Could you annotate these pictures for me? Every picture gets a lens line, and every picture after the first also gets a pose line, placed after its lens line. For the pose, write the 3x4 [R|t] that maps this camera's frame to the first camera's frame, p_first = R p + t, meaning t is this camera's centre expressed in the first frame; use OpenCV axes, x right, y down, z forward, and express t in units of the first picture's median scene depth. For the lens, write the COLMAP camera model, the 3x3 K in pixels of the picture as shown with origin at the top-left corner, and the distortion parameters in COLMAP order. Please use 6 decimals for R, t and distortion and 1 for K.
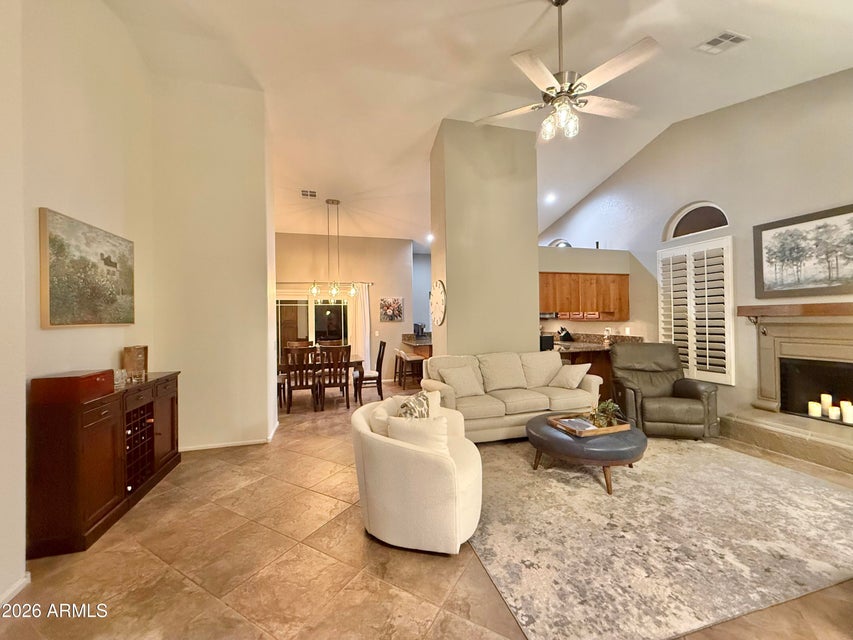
lens RADIAL K [[339.4, 0, 424.8], [0, 339.4, 319.3], [0, 0, 1]] dist [-0.000518, 0.000030]
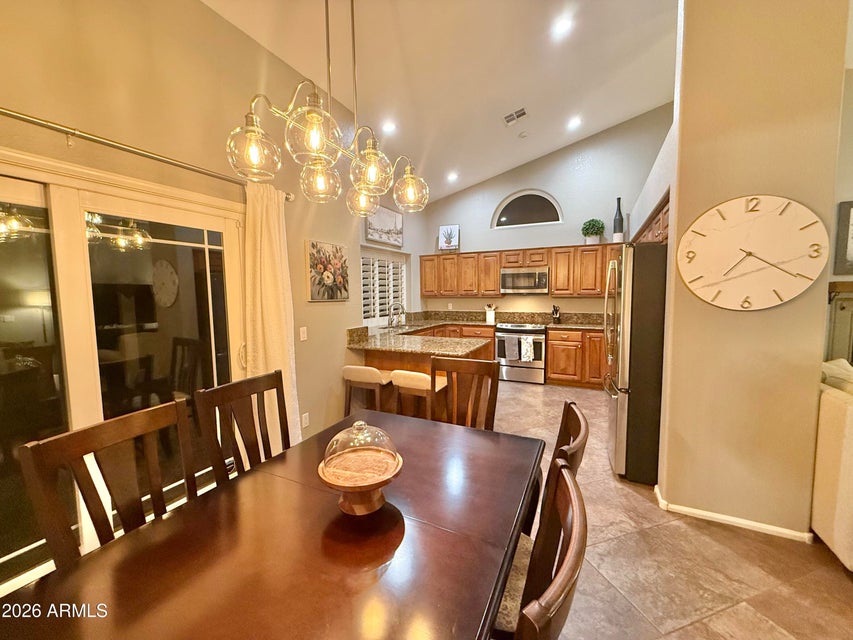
lens RADIAL K [[339.4, 0, 424.8], [0, 339.4, 319.3], [0, 0, 1]] dist [-0.000518, 0.000030]
pose [[0.671728, -0.052800, 0.738914, -0.646559], [0.002557, 0.997616, 0.068962, -0.000124], [-0.740793, -0.044435, 0.670262, 1.271052]]
